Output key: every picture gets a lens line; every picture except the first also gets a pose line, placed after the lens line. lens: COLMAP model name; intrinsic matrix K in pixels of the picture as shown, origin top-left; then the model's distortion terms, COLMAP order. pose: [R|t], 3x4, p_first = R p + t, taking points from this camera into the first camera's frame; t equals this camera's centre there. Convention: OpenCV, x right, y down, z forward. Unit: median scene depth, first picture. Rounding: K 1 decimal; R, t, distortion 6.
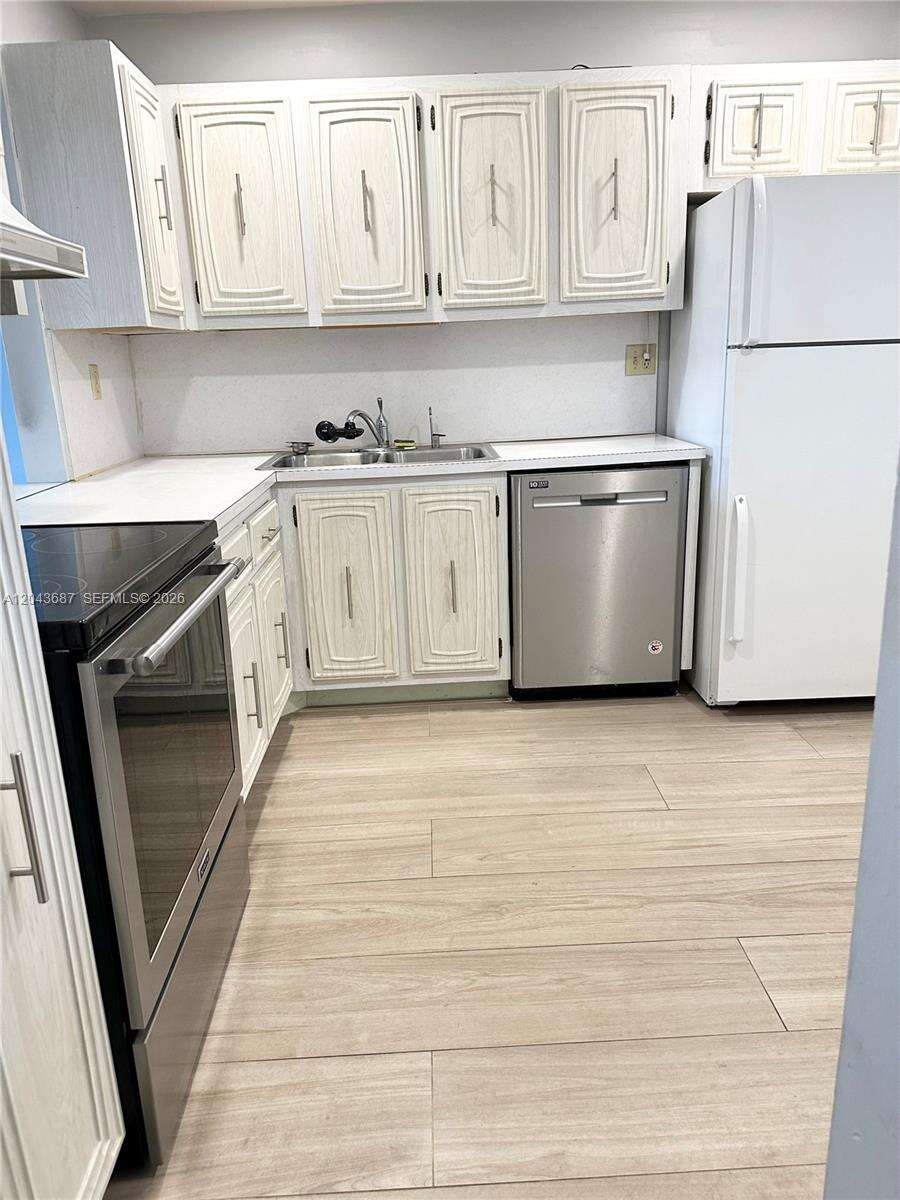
lens RADIAL K [[818.1, 0, 421.0], [0, 818.1, 596.7], [0, 0, 1]] dist [0.120836, -0.158387]
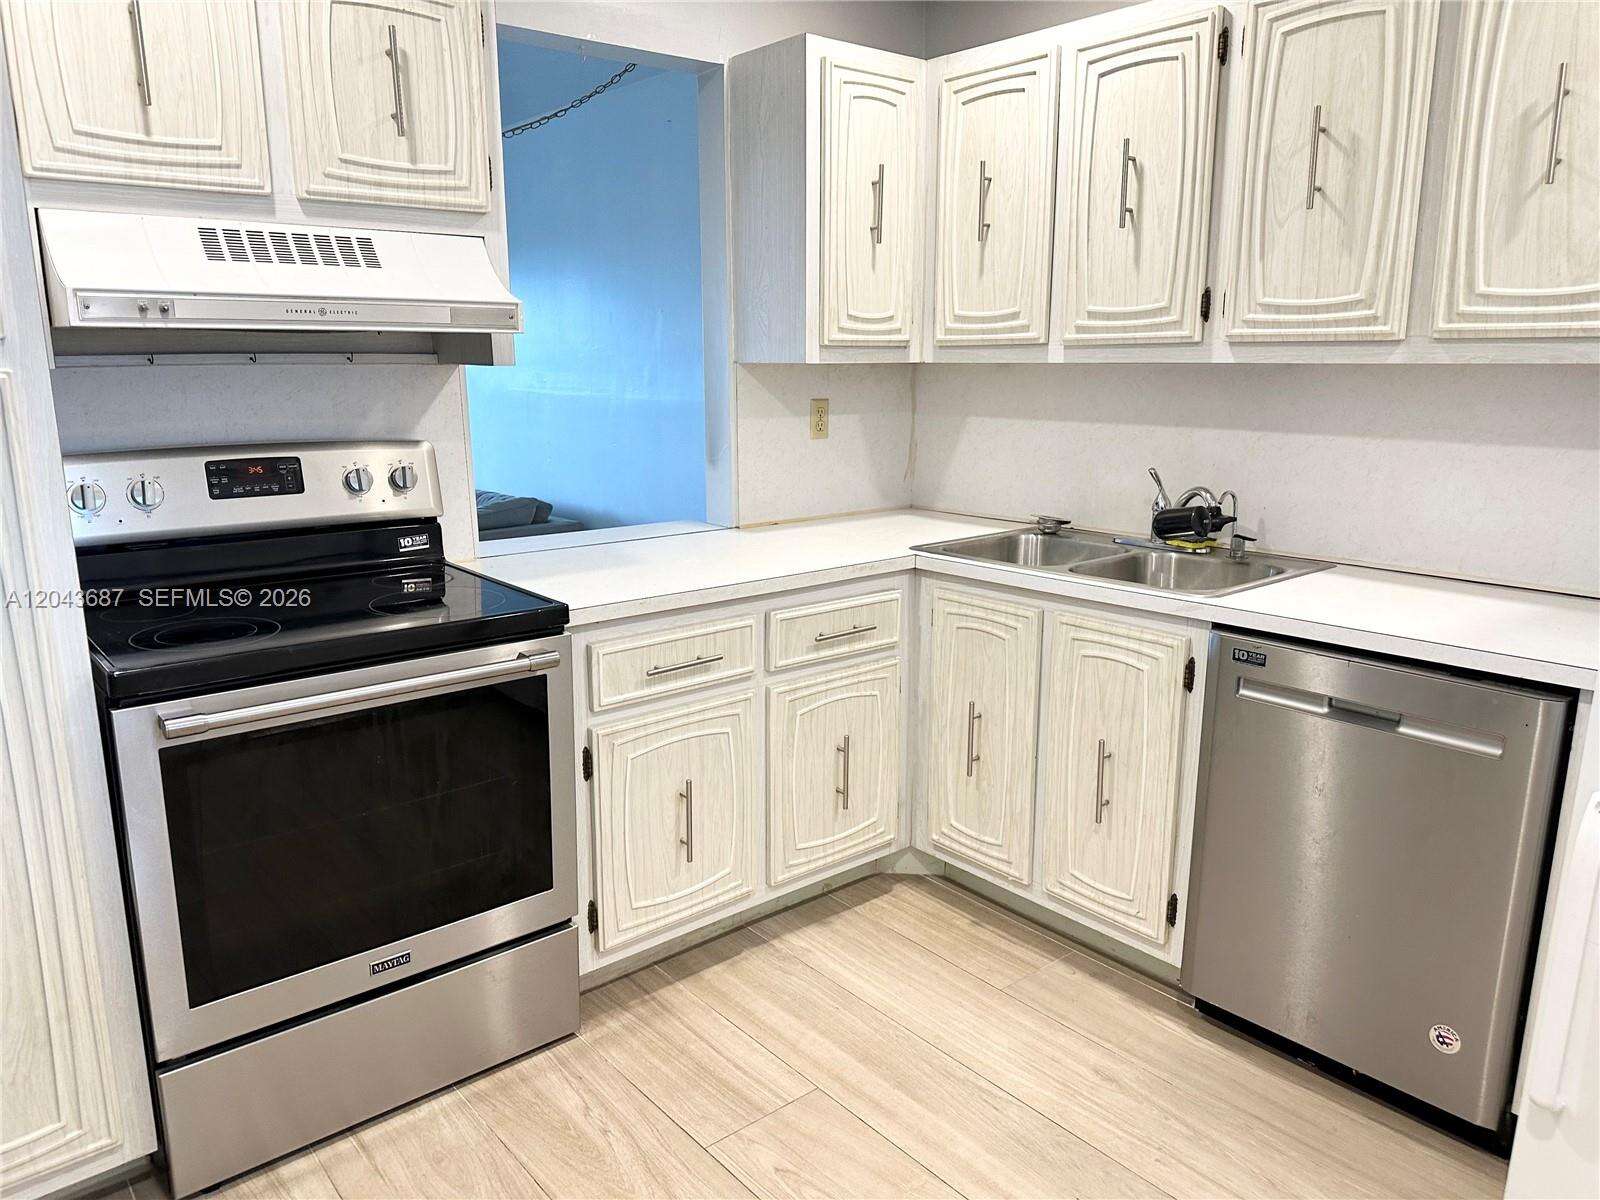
lens RADIAL K [[1090.8, 0, 852.9], [0, 1090.8, 622.5], [0, 0, 1]] dist [0.120836, -0.158387]
pose [[0.645564, 0.222279, -0.730643, 0.498145], [-0.246266, 0.966190, 0.076348, -0.145343], [0.722910, 0.130645, 0.678478, 0.278167]]
